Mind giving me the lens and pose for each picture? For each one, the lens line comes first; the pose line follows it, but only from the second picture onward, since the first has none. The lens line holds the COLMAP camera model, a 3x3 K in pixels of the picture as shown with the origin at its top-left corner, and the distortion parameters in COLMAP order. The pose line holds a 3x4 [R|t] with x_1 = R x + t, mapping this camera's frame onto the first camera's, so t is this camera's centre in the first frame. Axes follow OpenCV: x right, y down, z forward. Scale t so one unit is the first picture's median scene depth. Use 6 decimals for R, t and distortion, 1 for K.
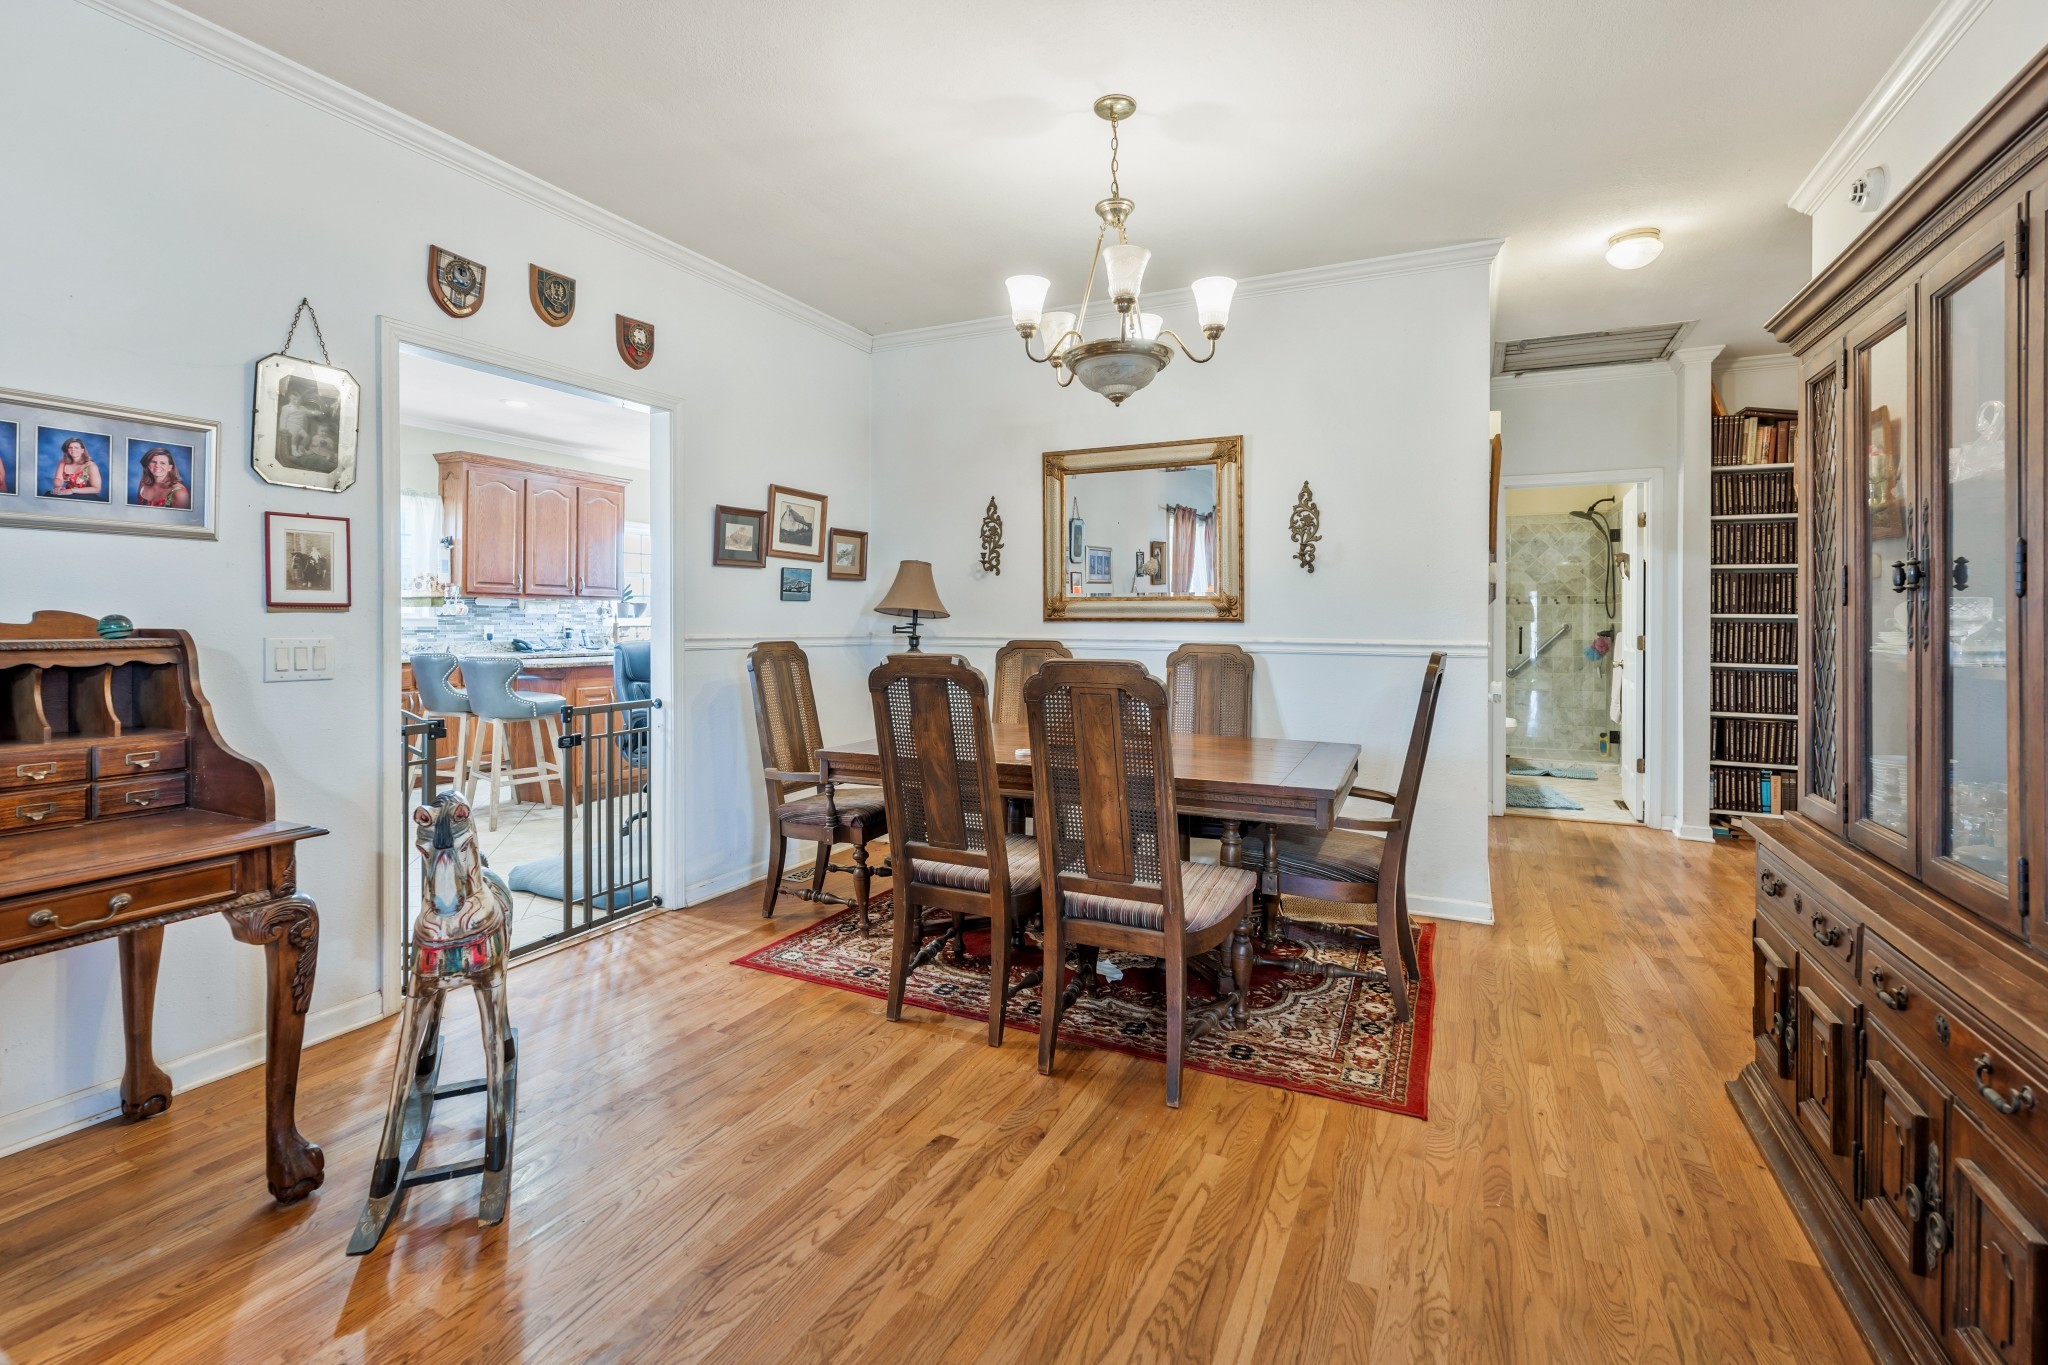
lens RADIAL K [[932.7, 0, 1035.0], [0, 932.7, 628.2], [0, 0, 1]] dist [-0.005435, 0.000592]
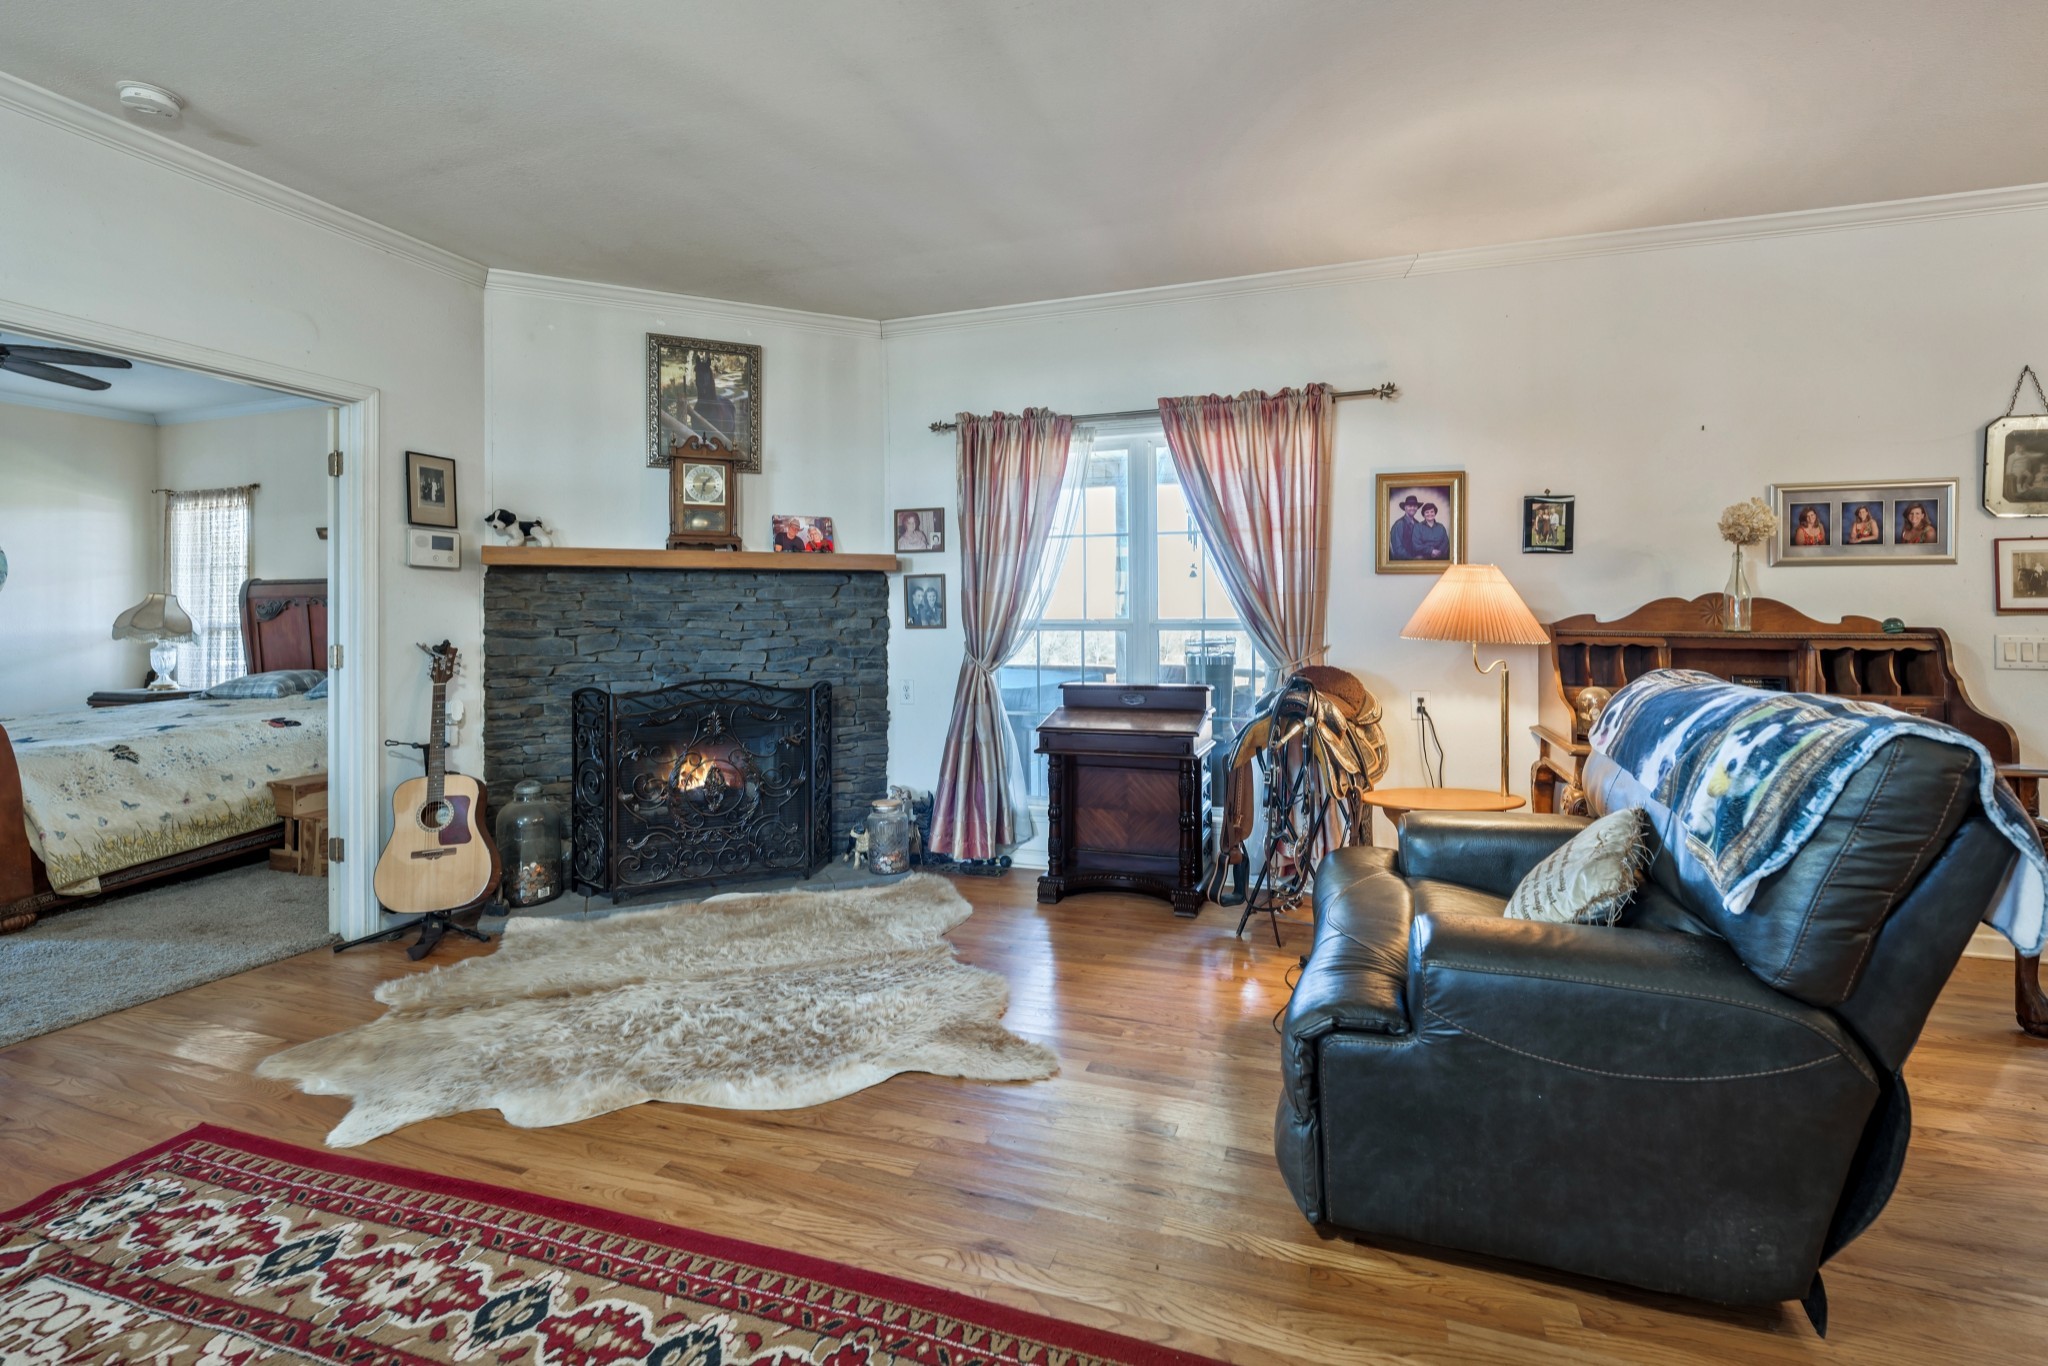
lens RADIAL K [[932.7, 0, 1025.2], [0, 932.7, 606.6], [0, 0, 1]] dist [-0.005435, 0.000592]
pose [[0.109889, -0.015921, -0.993816, 0.224611], [-0.008438, 0.999821, -0.016950, 0.002752], [0.993908, 0.010248, 0.109735, -0.351436]]
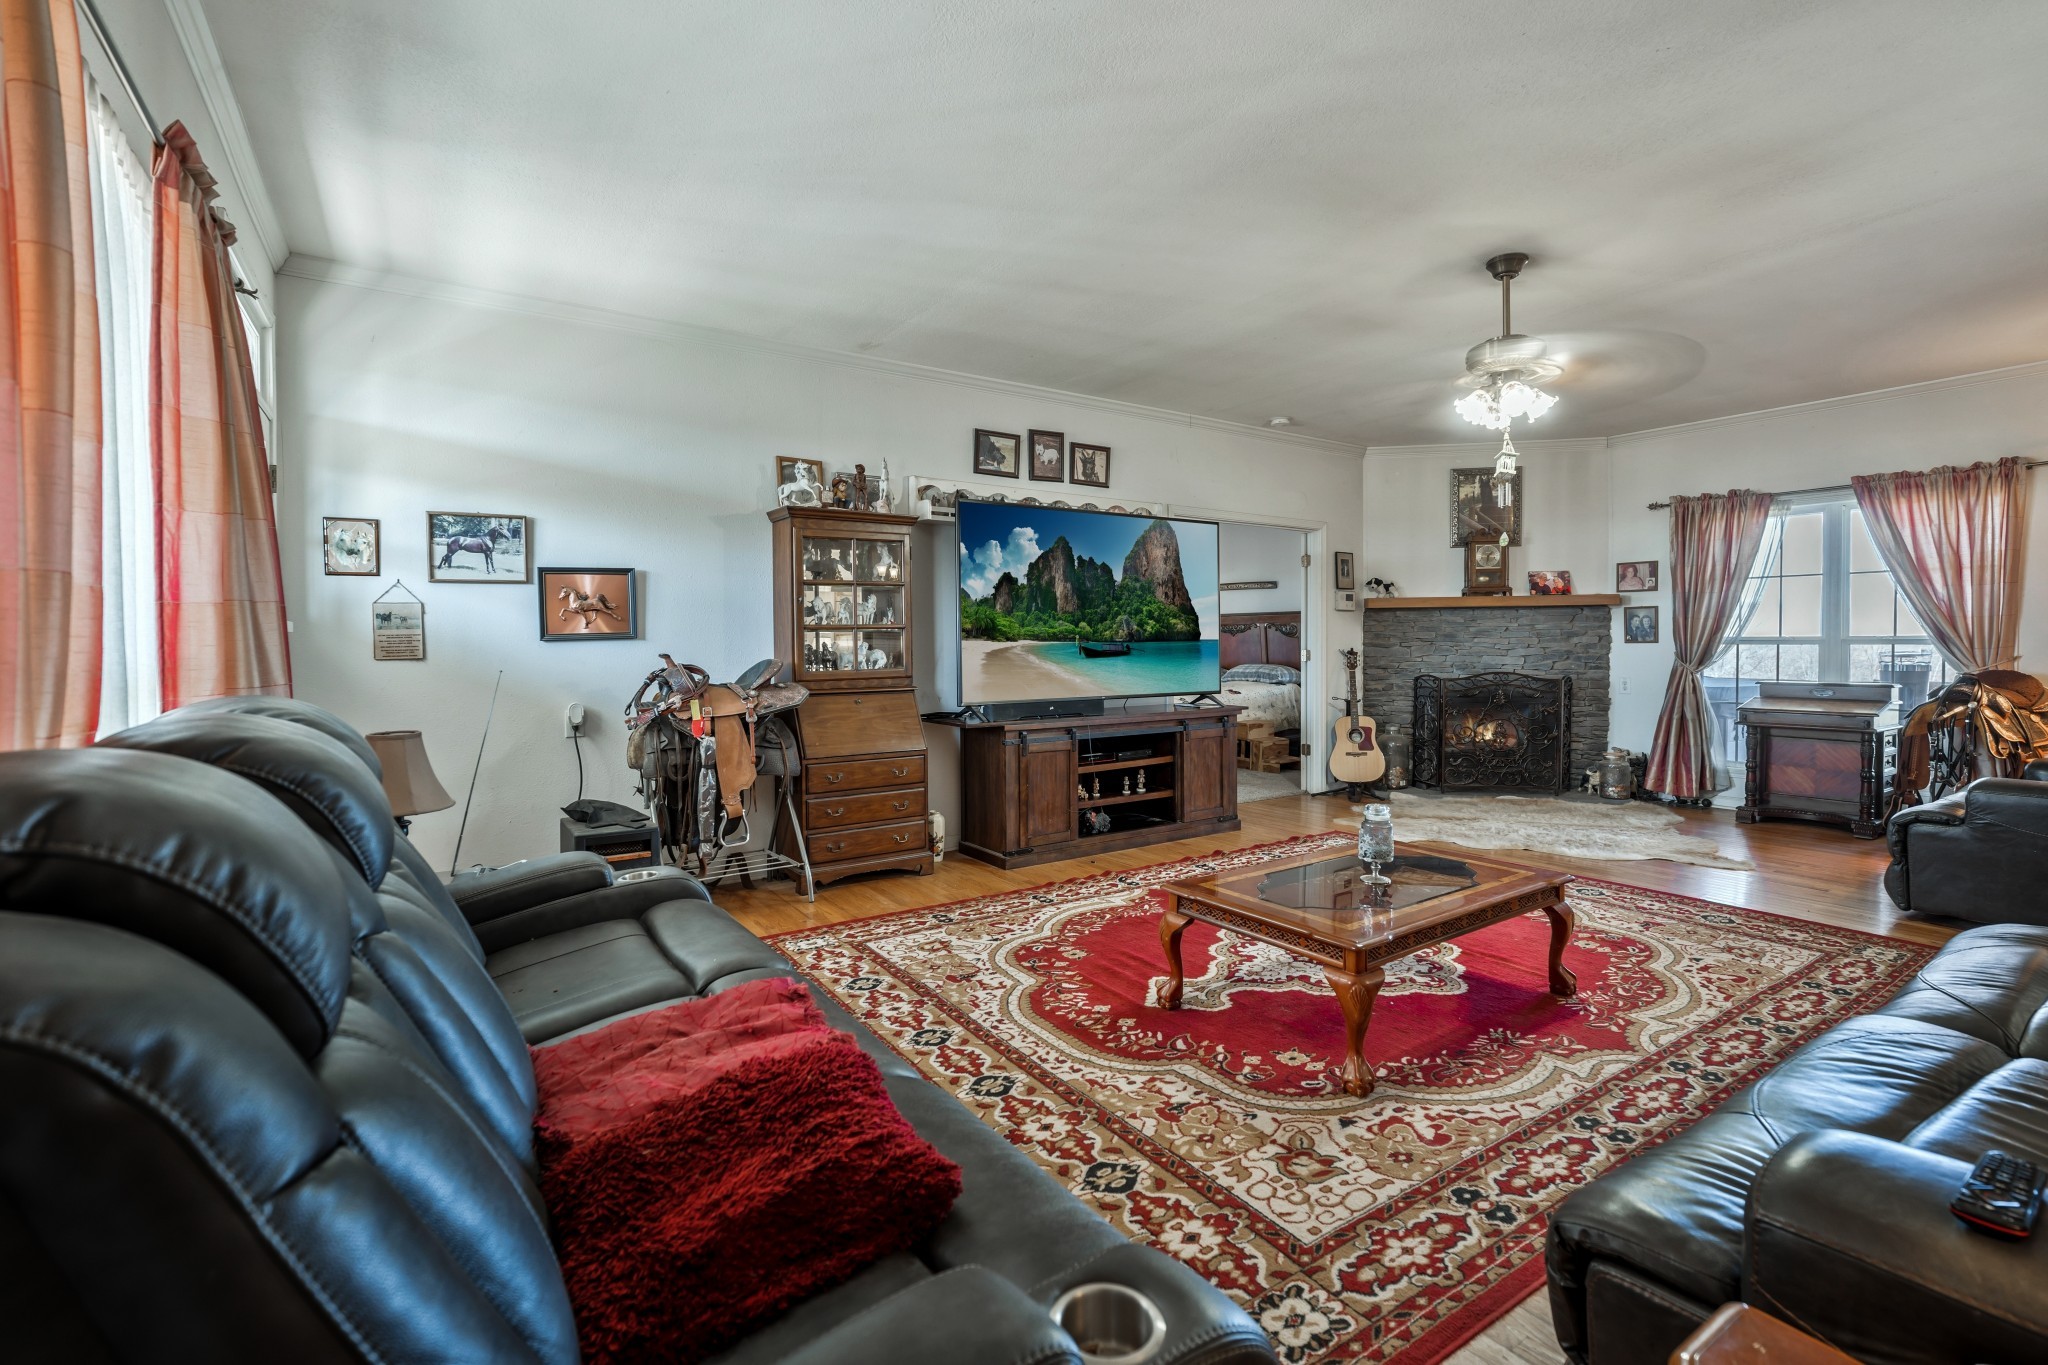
lens RADIAL K [[932.7, 0, 1006.4], [0, 932.7, 662.7], [0, 0, 1]] dist [-0.005435, 0.000592]
pose [[-0.502957, 0.019313, -0.864096, 1.188308], [-0.008012, 0.999603, 0.027005, 0.011074], [0.864274, 0.020505, -0.502603, -0.505610]]
